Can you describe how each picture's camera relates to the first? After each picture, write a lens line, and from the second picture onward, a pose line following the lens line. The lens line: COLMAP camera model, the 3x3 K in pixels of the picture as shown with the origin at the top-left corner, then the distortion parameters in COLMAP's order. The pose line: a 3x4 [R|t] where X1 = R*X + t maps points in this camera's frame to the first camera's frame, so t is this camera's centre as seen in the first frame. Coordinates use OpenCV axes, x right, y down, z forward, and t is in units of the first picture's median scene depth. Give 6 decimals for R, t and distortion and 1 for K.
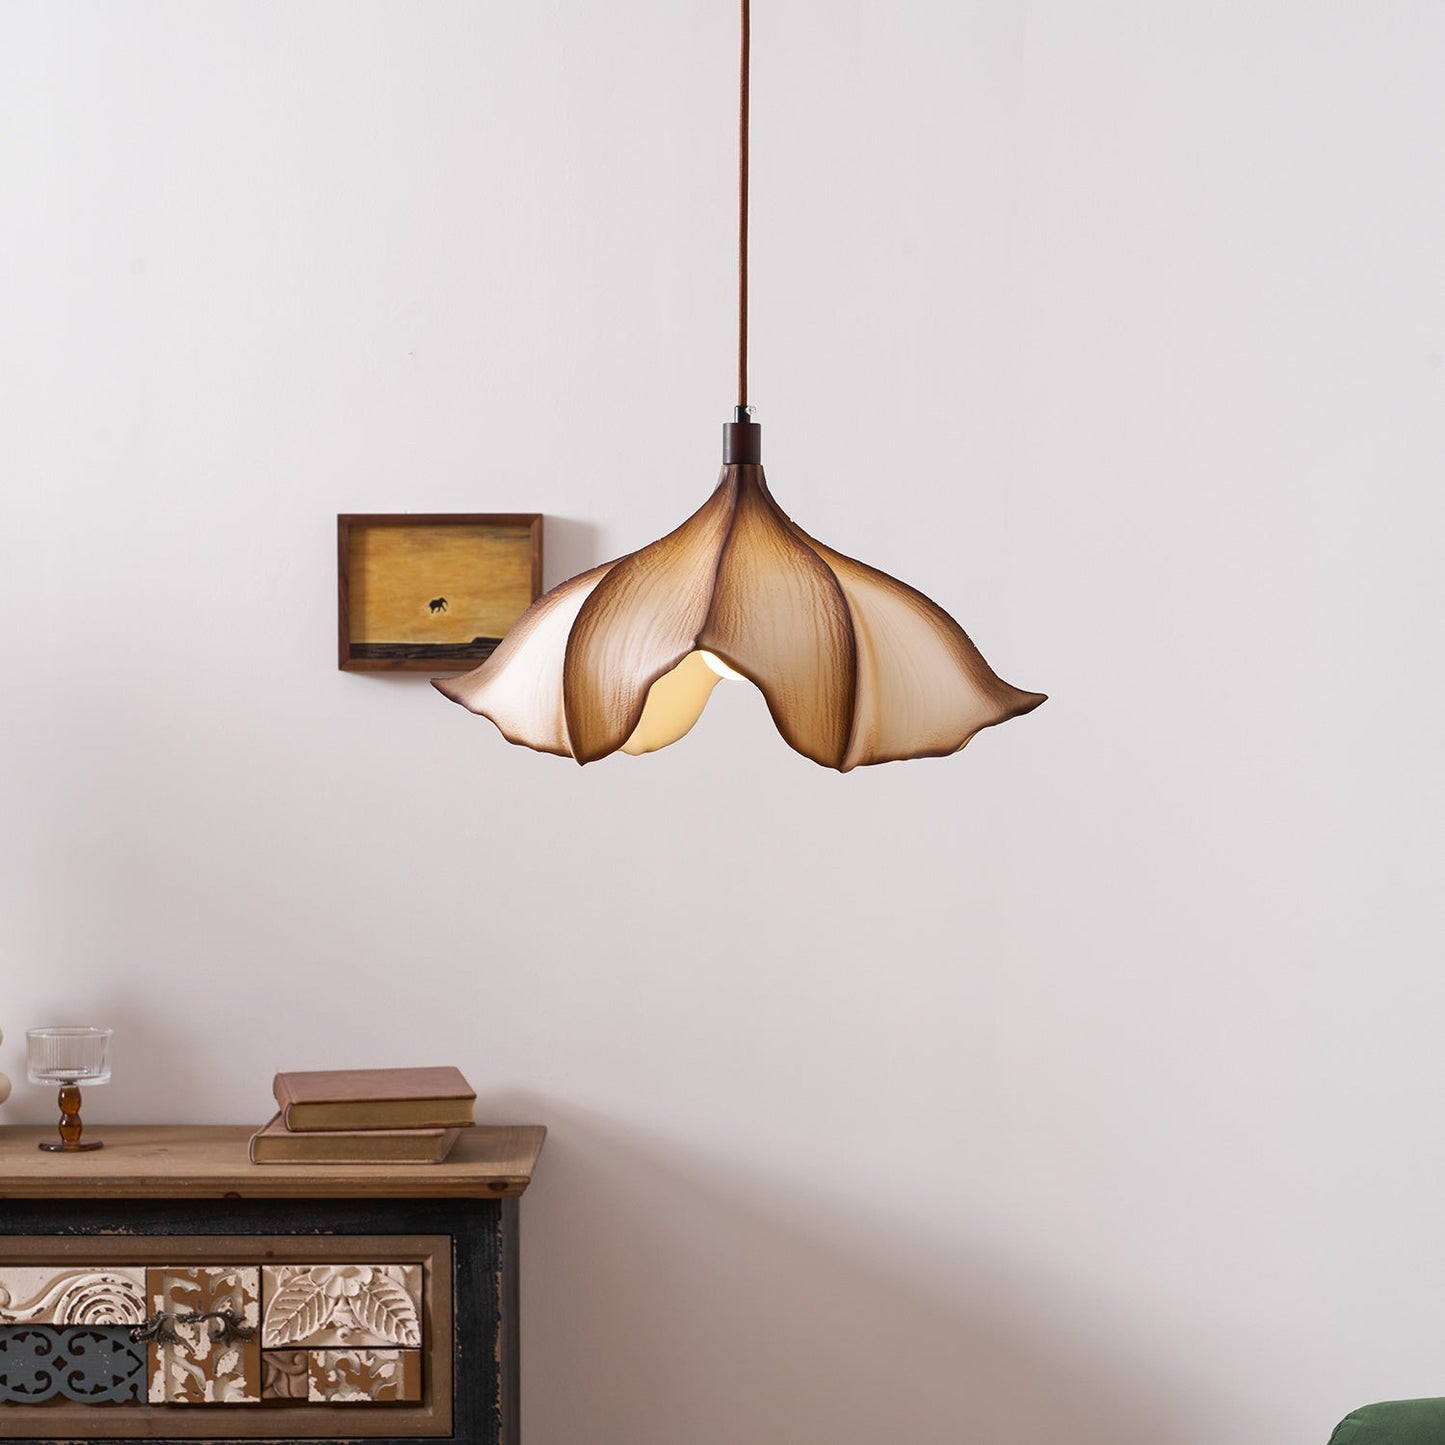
lens RADIAL K [[4335.9, 0, 722.5], [0, 4335.9, 722.5], [0, 0, 1]] dist [-0.093927, 1.299651]
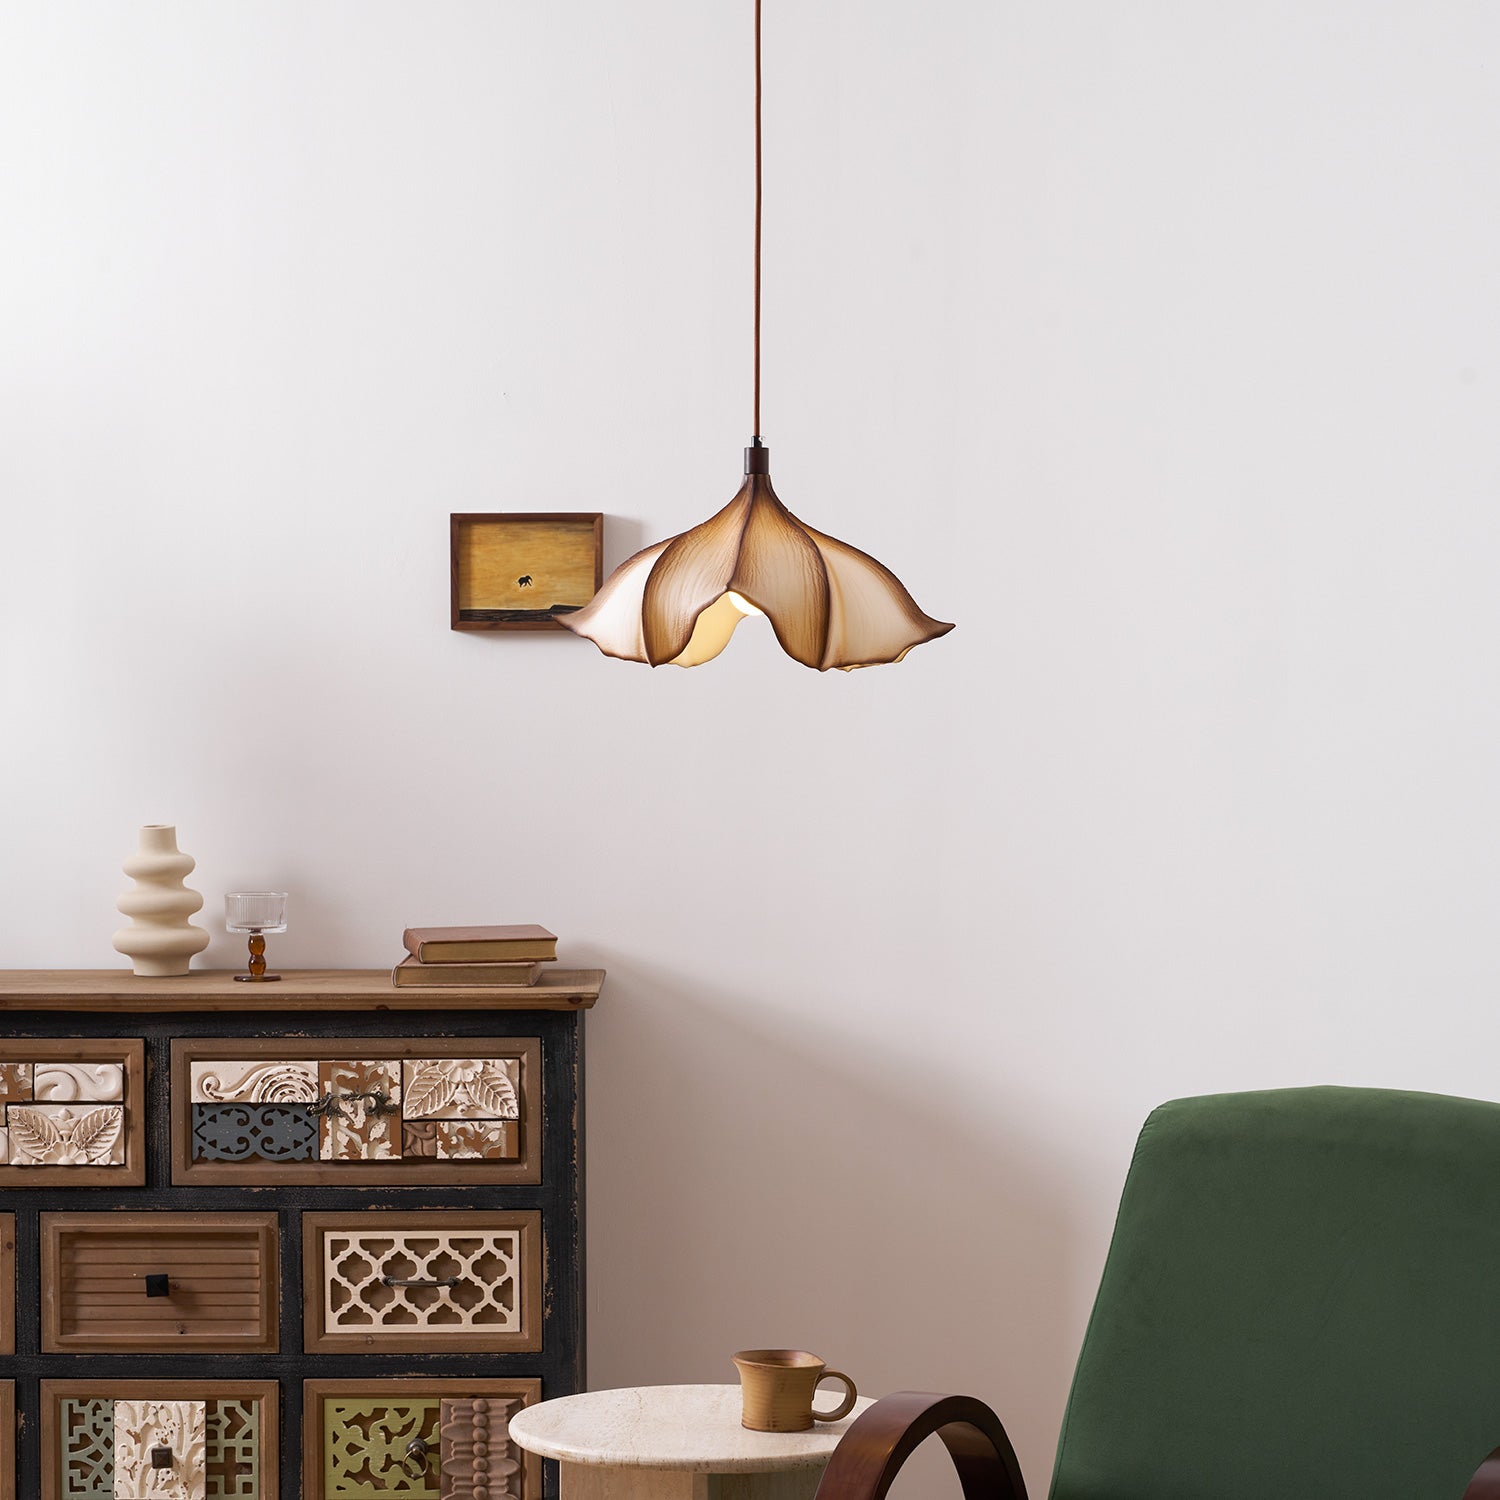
lens RADIAL K [[4501.0, 0, 750.0], [0, 4501.0, 750.0], [0, 0, 1]] dist [-0.093927, 1.299651]
pose [[0.999969, -0.000923, 0.007849, -0.007376], [0.000924, 1.000000, -0.000178, 0.027591], [-0.007849, 0.000185, 0.999969, -0.426816]]
